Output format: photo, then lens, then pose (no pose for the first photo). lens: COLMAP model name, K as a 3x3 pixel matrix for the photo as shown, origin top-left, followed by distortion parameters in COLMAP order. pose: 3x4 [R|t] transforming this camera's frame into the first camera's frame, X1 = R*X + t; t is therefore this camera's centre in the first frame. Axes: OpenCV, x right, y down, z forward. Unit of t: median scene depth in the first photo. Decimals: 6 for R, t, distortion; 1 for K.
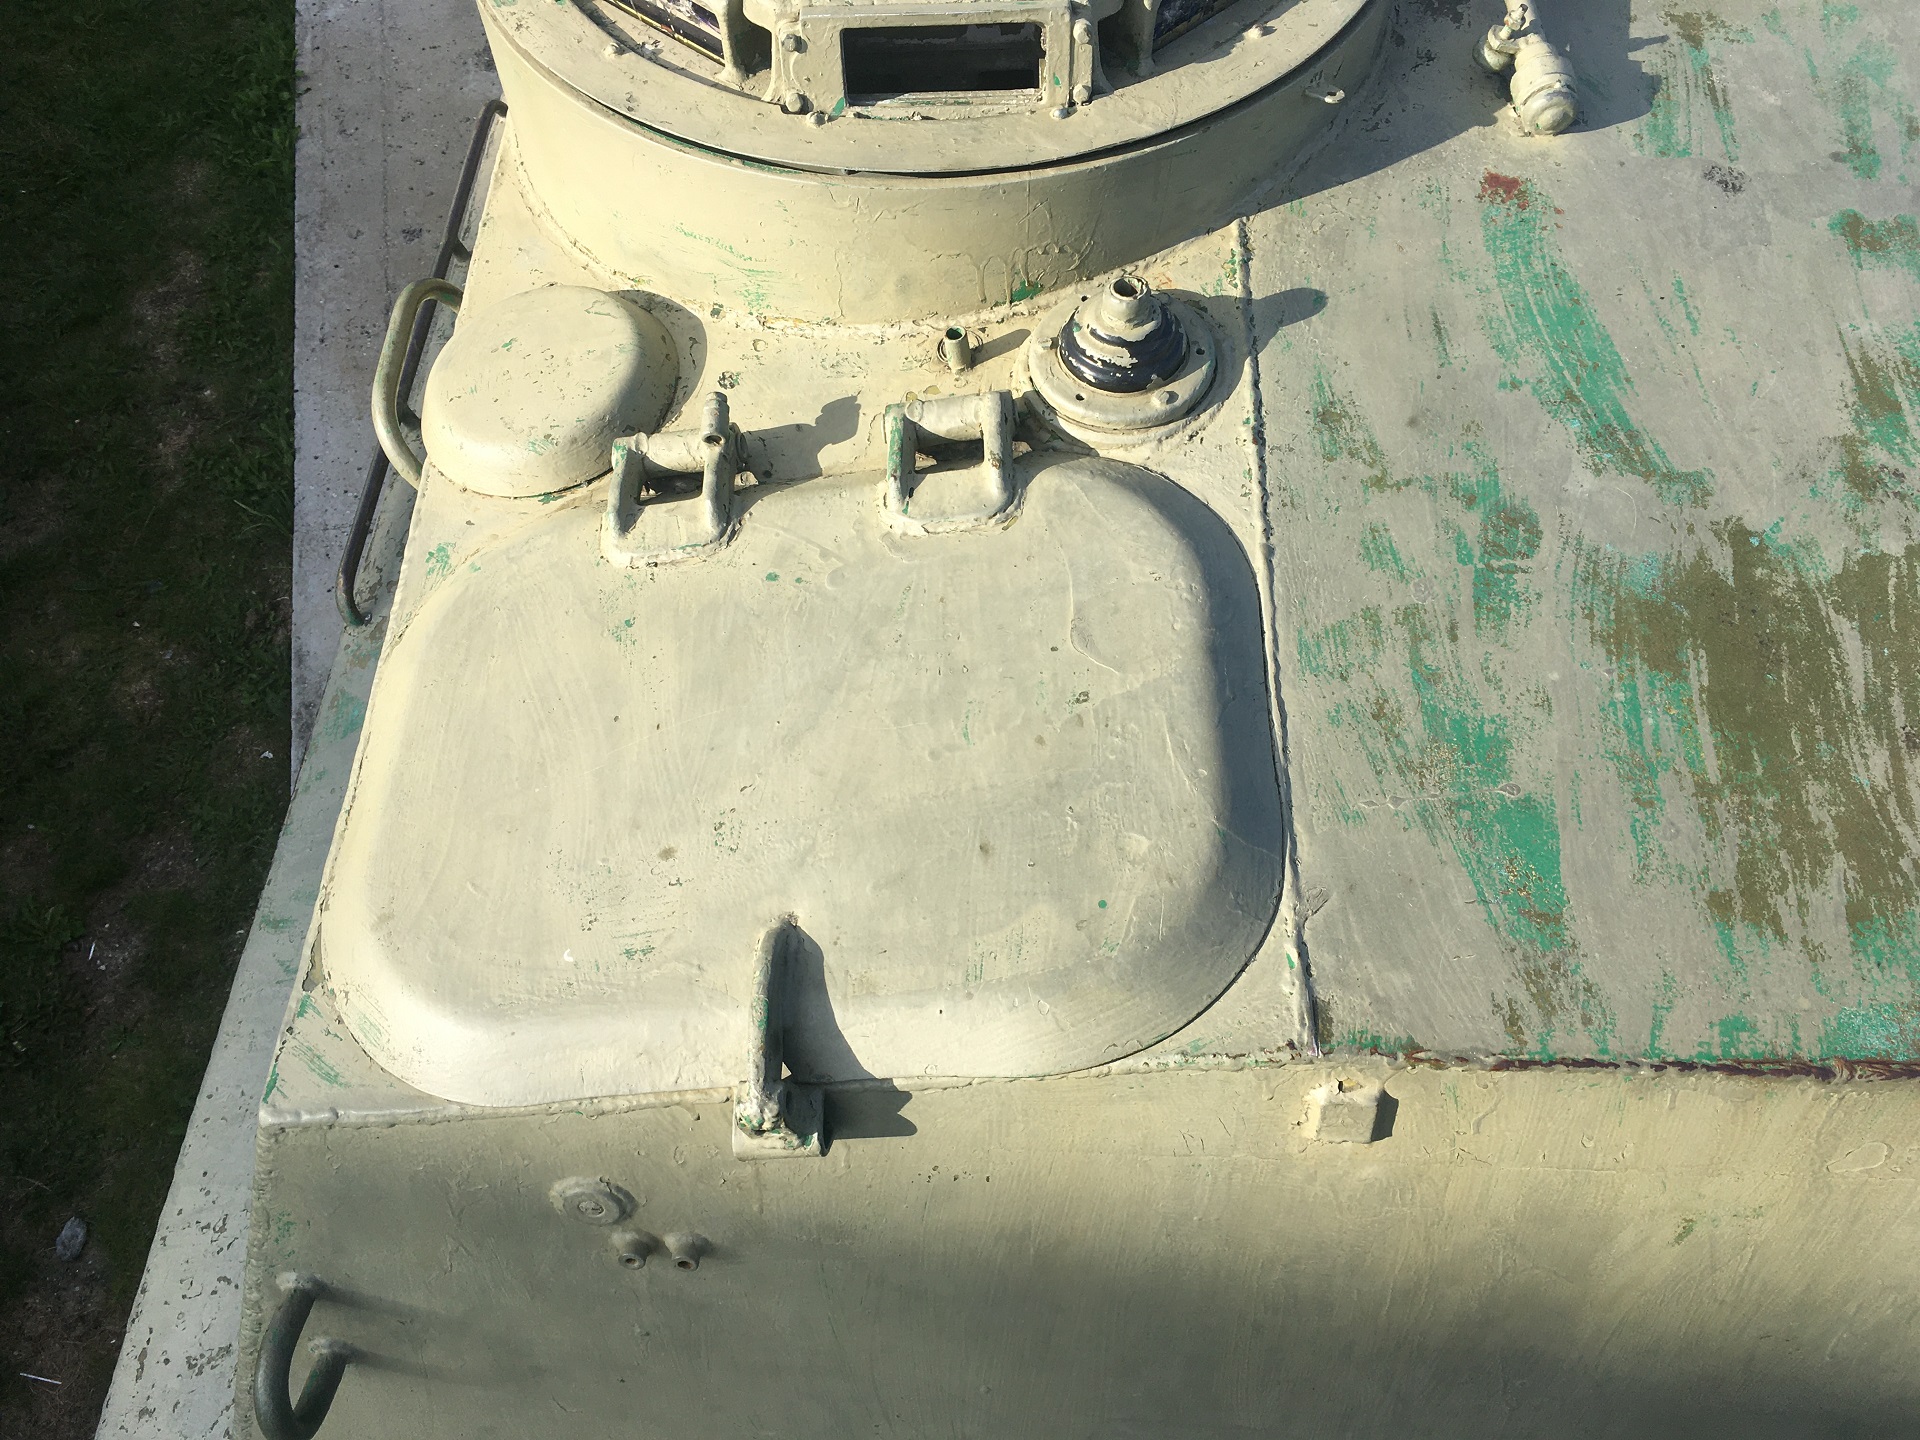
lens RADIAL K [[1642.4, 0, 958.4], [0, 1642.4, 723.6], [0, 0, 1]] dist [0.079579, -0.119976]
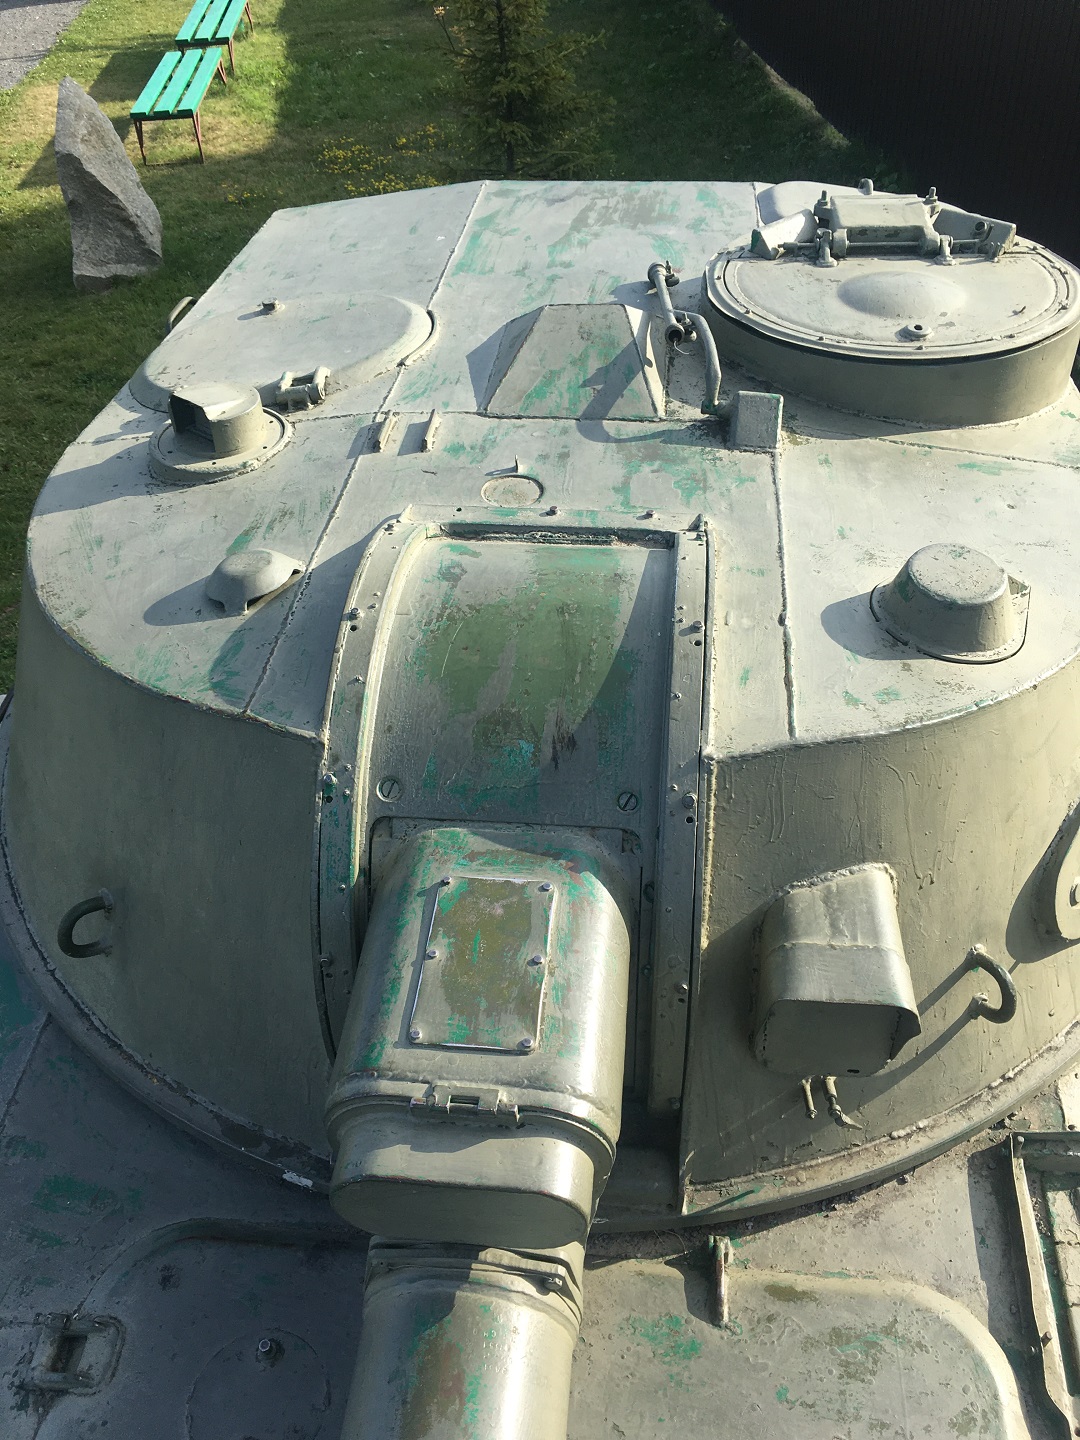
lens RADIAL K [[1231.8, 0, 545.7], [0, 1231.8, 716.7], [0, 0, 1]] dist [0.079579, -0.119976]
pose [[-0.996421, -0.001803, 0.084505, 0.429041], [0.084094, -0.121889, 0.988975, -3.120230], [0.008517, 0.992542, 0.121604, 1.779794]]
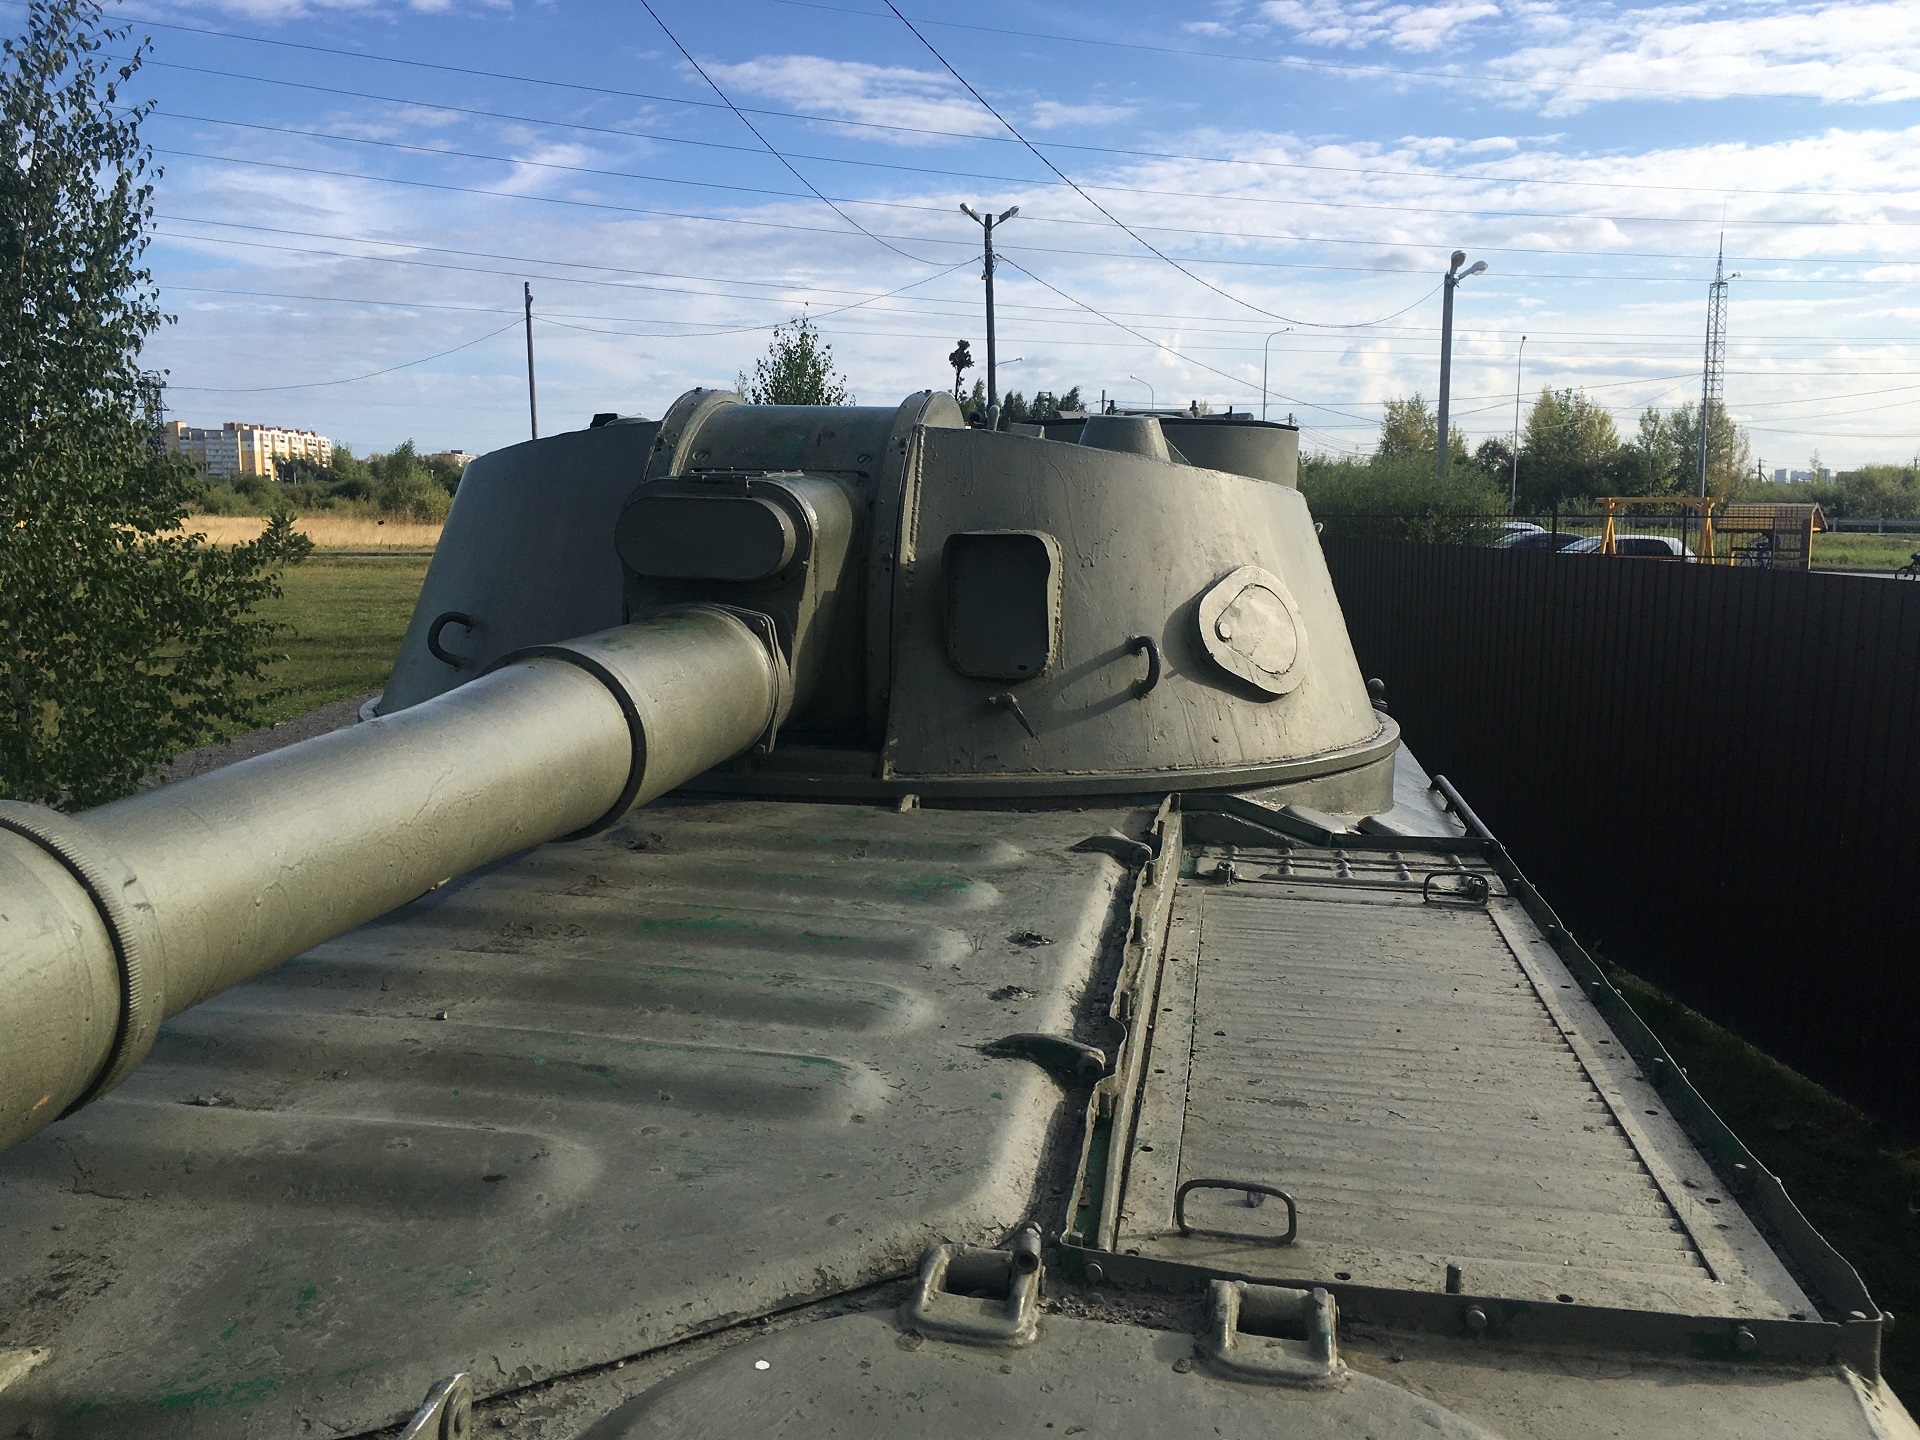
lens RADIAL K [[1642.4, 0, 953.5], [0, 1642.4, 719.6], [0, 0, 1]] dist [0.079579, -0.119976]
pose [[-0.991087, -0.009679, 0.132862, -0.080979], [0.113977, 0.454675, 0.883334, -3.949099], [-0.068959, 0.890605, -0.449520, 3.742874]]
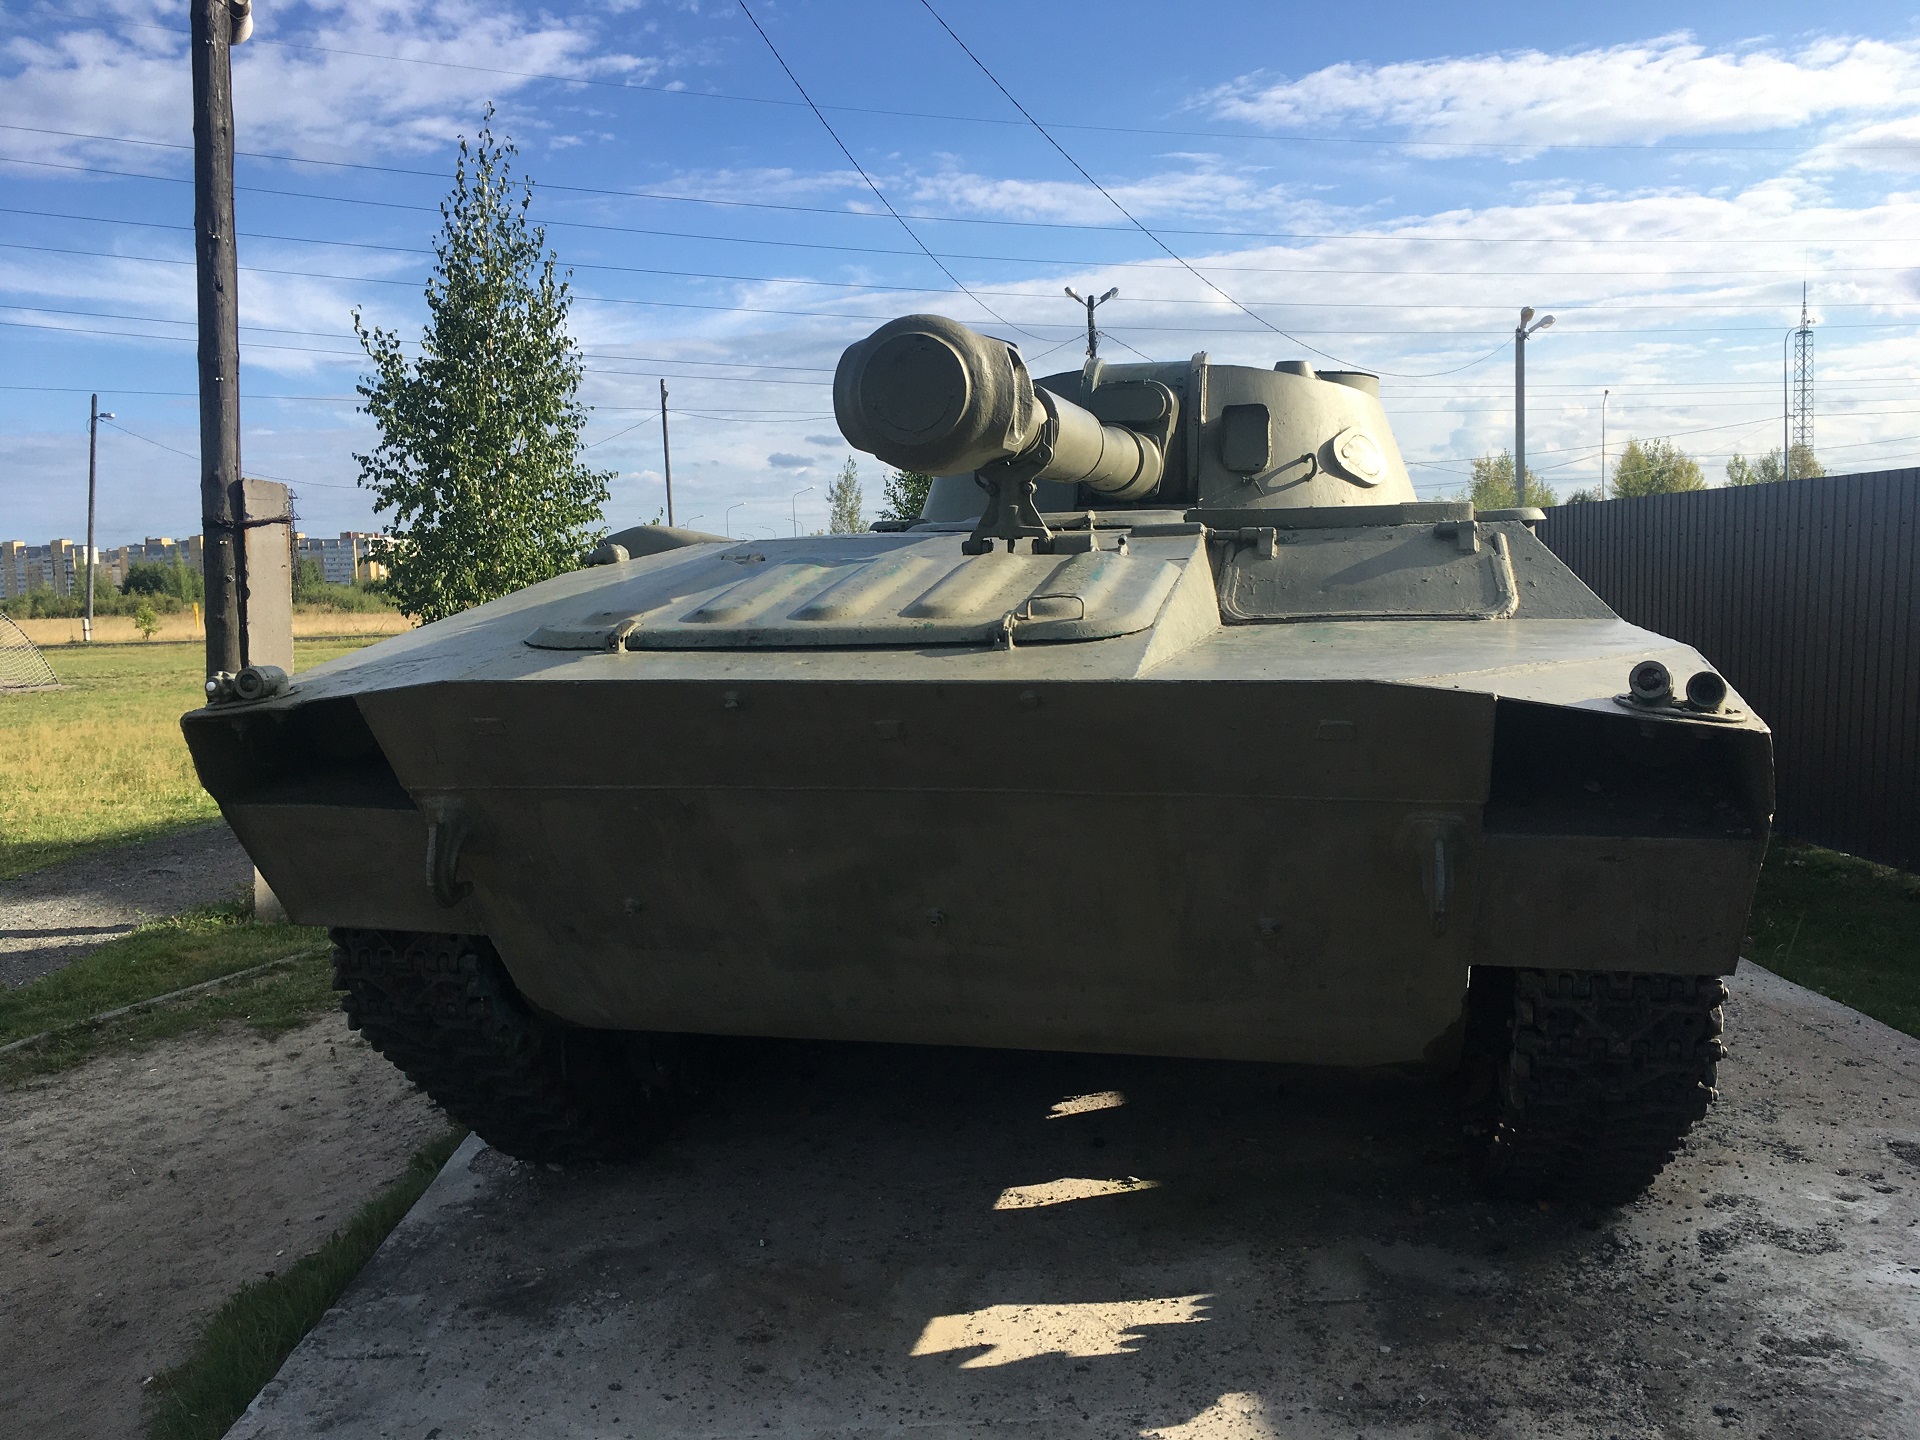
lens RADIAL K [[1642.4, 0, 953.0], [0, 1642.4, 721.4], [0, 0, 1]] dist [0.079579, -0.119976]
pose [[-0.981614, 0.028235, 0.188779, 0.147585], [0.178009, 0.492411, 0.851965, -6.606431], [-0.068901, 0.869905, -0.488383, 6.403952]]
